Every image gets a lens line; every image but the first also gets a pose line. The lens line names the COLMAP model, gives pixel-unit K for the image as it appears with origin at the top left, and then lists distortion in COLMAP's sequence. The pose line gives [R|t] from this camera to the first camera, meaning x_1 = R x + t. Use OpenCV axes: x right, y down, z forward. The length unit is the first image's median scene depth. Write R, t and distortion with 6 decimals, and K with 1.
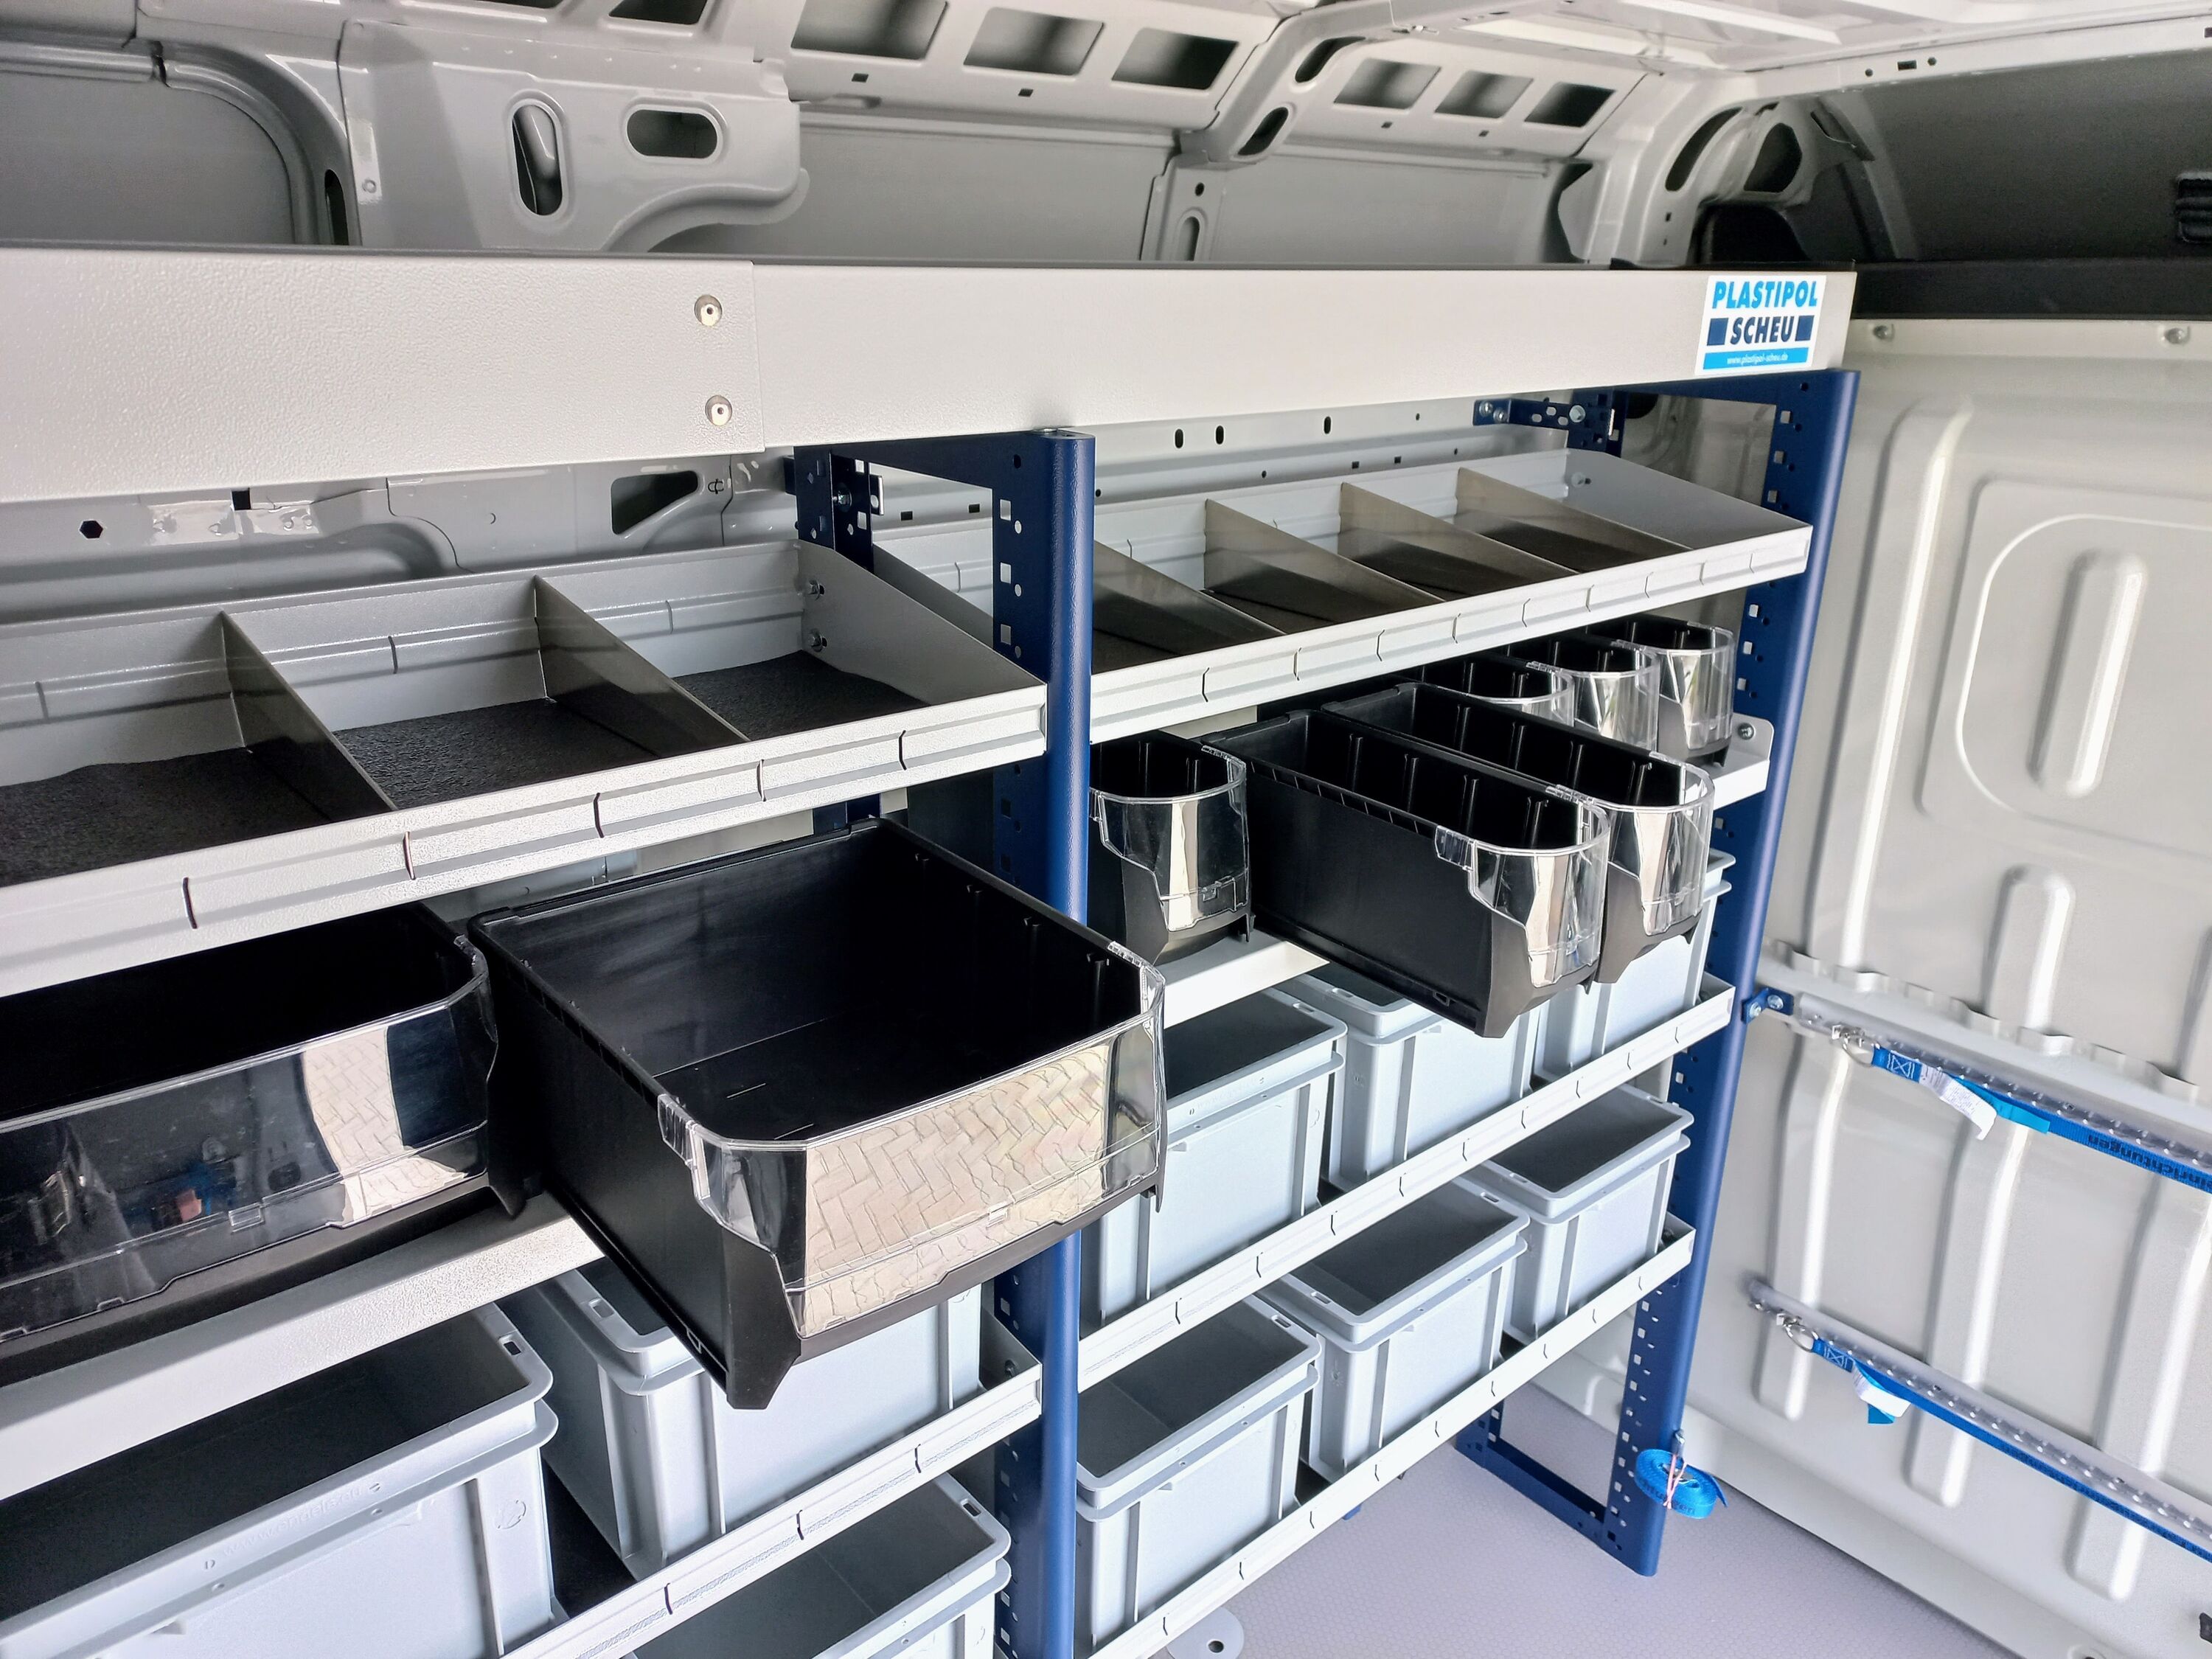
lens RADIAL K [[1586.8, 0, 1108.4], [0, 1586.8, 809.5], [0, 0, 1]] dist [-0.010134, 0.011839]
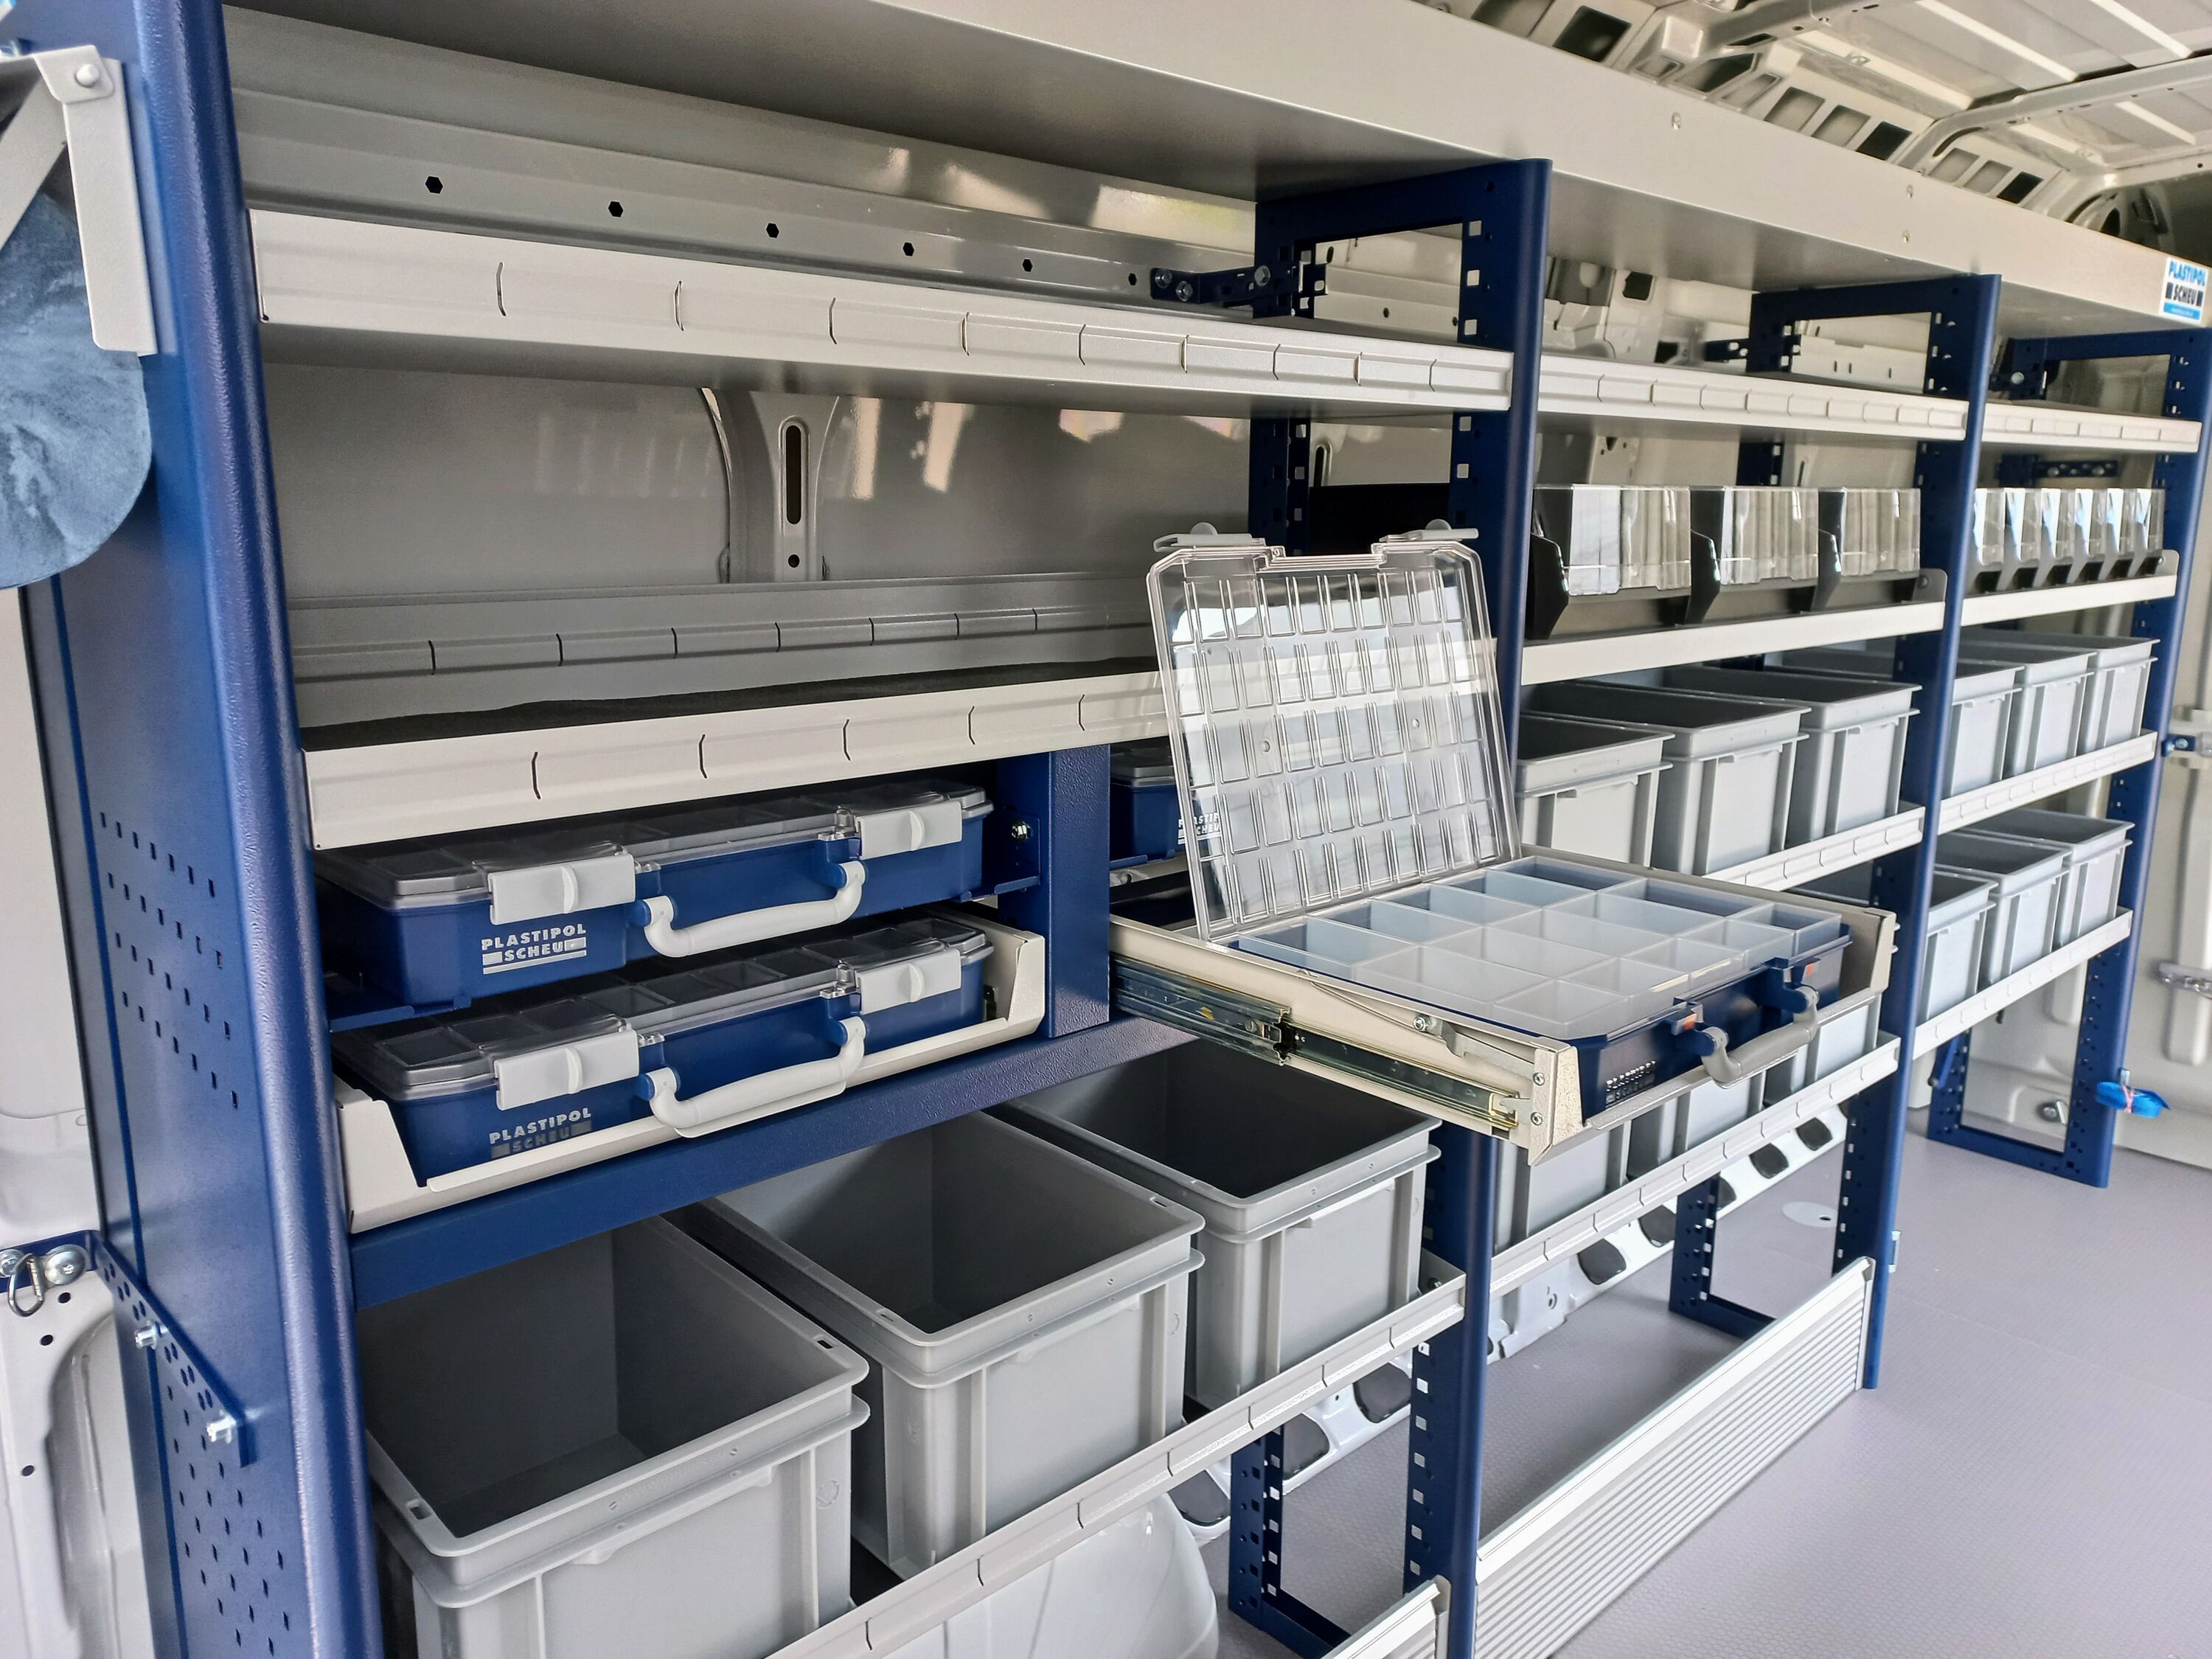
lens RADIAL K [[1586.8, 0, 1033.5], [0, 1586.8, 807.0], [0, 0, 1]] dist [-0.010134, 0.011839]
pose [[0.999906, -0.013572, 0.001915, -0.735118], [0.013706, 0.989691, -0.142564, 0.411623], [0.000040, 0.142577, 0.989784, -0.531133]]
